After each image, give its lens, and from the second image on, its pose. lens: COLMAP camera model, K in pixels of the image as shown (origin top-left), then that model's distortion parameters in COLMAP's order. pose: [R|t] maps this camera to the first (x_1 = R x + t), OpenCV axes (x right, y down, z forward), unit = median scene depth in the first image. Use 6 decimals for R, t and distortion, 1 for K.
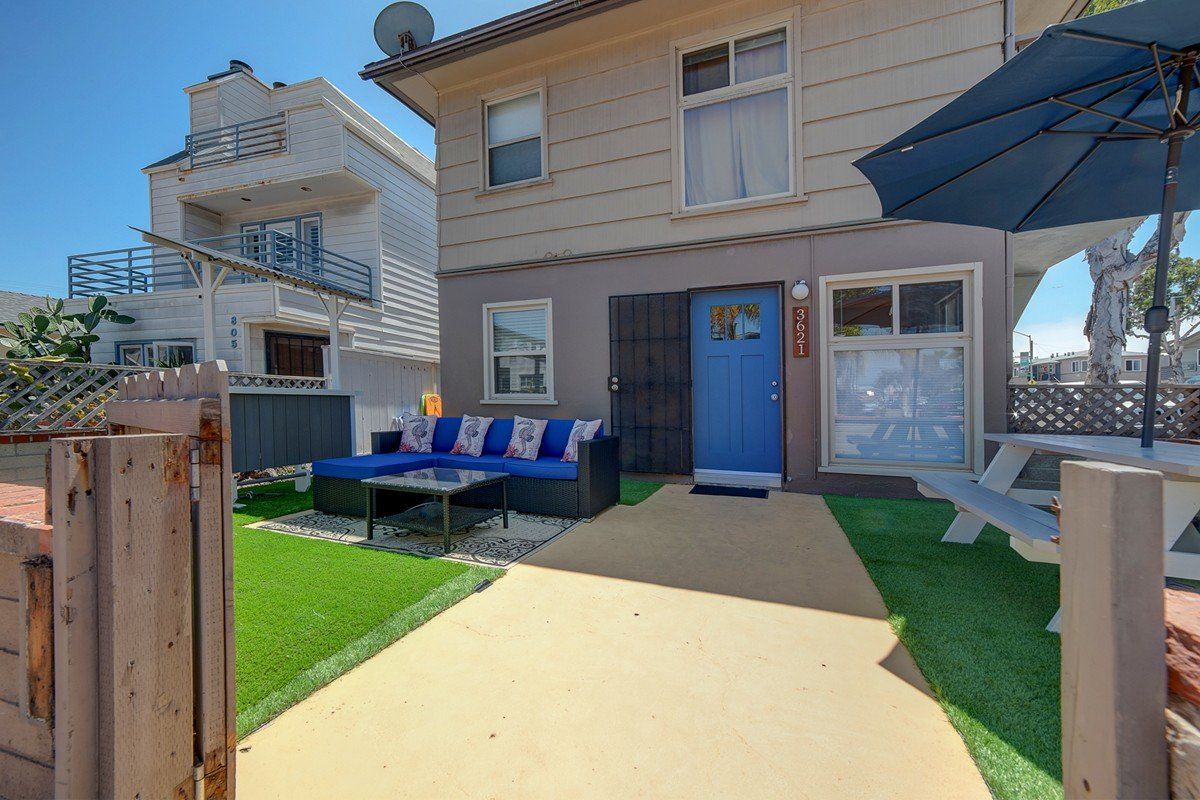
lens RADIAL K [[477.6, 0, 535.3], [0, 477.6, 417.3], [0, 0, 1]] dist [-0.001193, 0.000282]
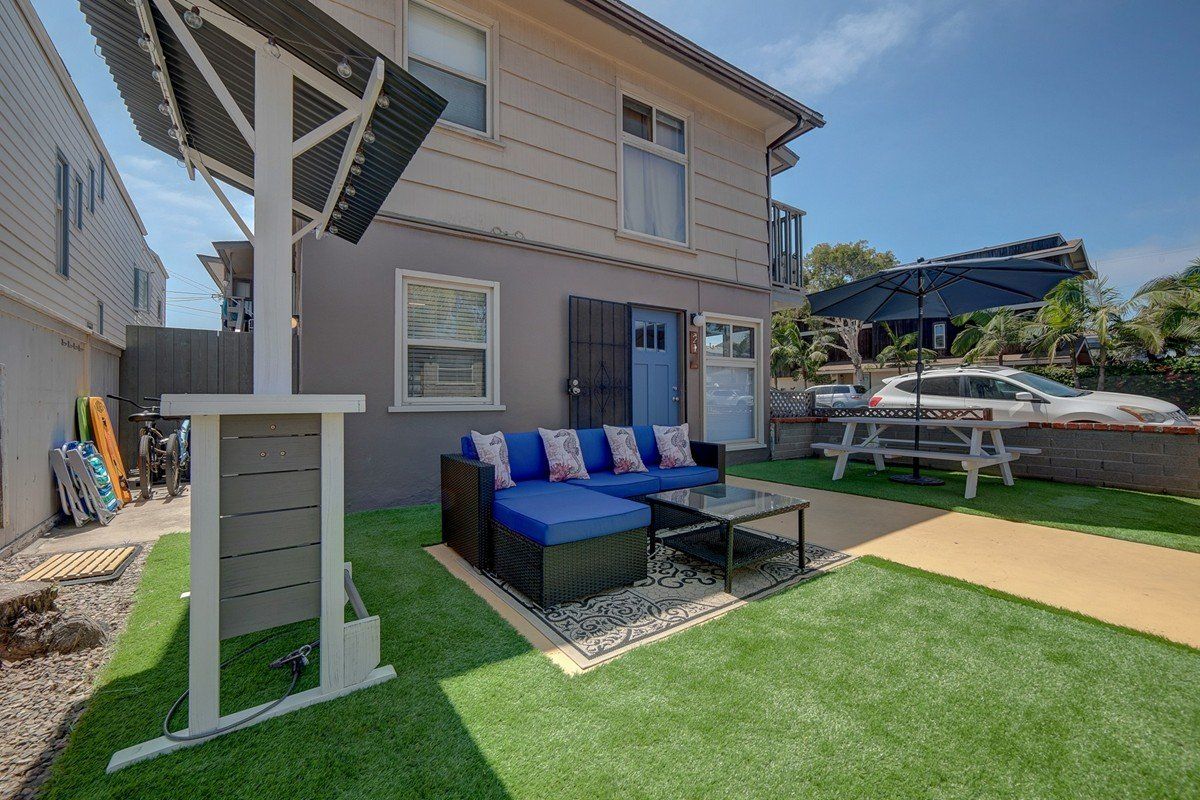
lens RADIAL K [[504.3, 0, 618.9], [0, 504.3, 389.0], [0, 0, 1]] dist [-0.002671, -0.000160]
pose [[0.494860, 0.002356, 0.868970, -0.679512], [0.038811, 0.998939, -0.024810, -0.037602], [-0.868106, 0.046003, 0.494243, 0.428663]]
